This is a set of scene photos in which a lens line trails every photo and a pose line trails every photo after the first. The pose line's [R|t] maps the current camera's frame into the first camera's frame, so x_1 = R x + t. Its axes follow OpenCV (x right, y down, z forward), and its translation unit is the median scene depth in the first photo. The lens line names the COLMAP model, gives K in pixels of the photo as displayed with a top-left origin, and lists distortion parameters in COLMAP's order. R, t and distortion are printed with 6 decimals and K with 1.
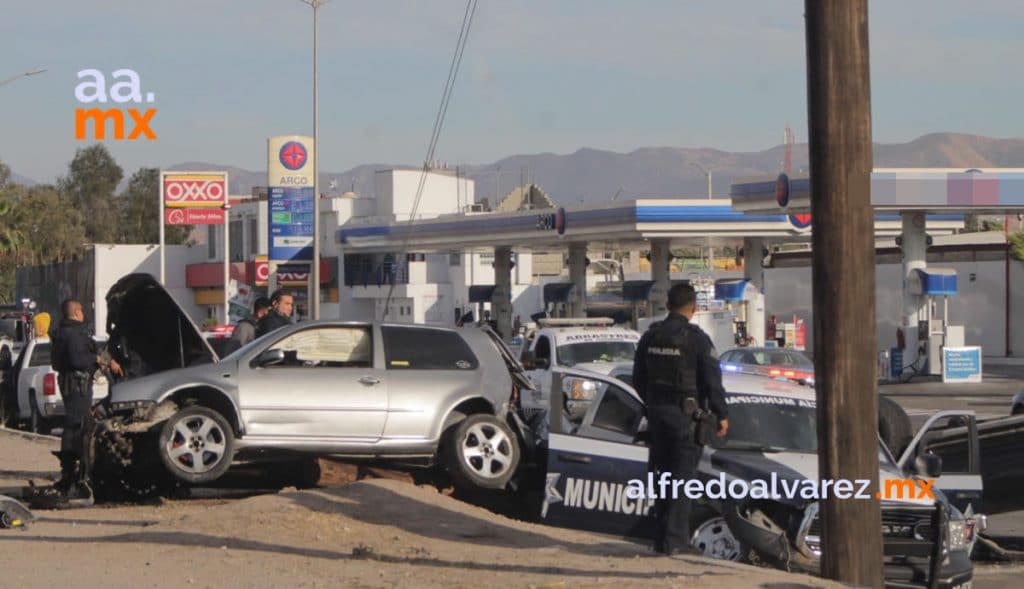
lens RADIAL K [[4253.4, 0, 512.0], [0, 4253.4, 294.5], [0, 0, 1]] dist [-0.070080, 1.749426]
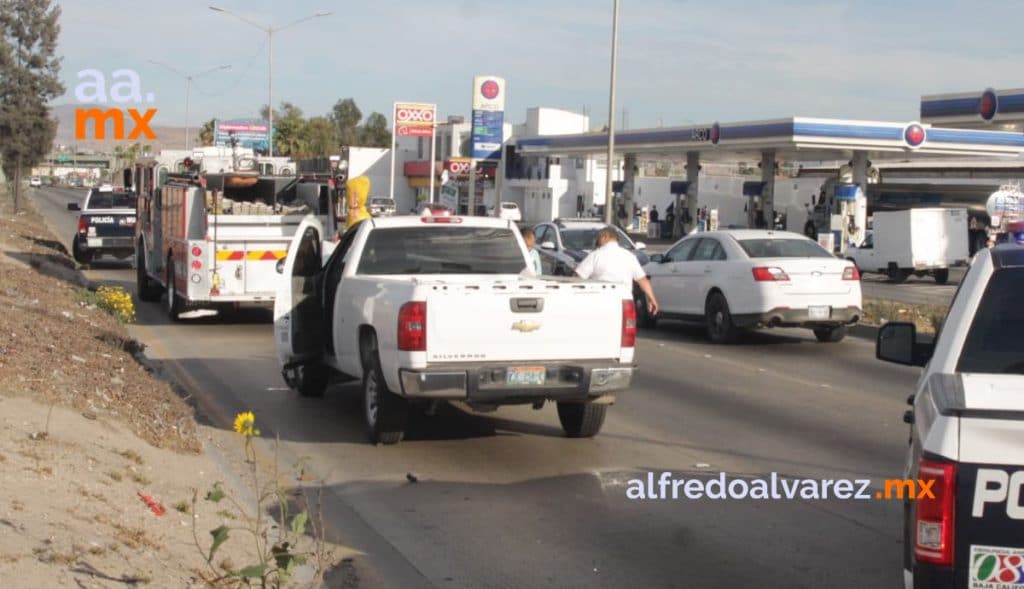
lens RADIAL K [[4253.4, 0, 512.0], [0, 4253.4, 294.5], [0, 0, 1]] dist [-0.070080, 1.749426]
pose [[0.996765, 0.044243, -0.067096, 0.061160], [-0.042435, 0.998703, 0.028133, -0.003018], [0.068253, -0.025195, 0.997350, -0.505572]]
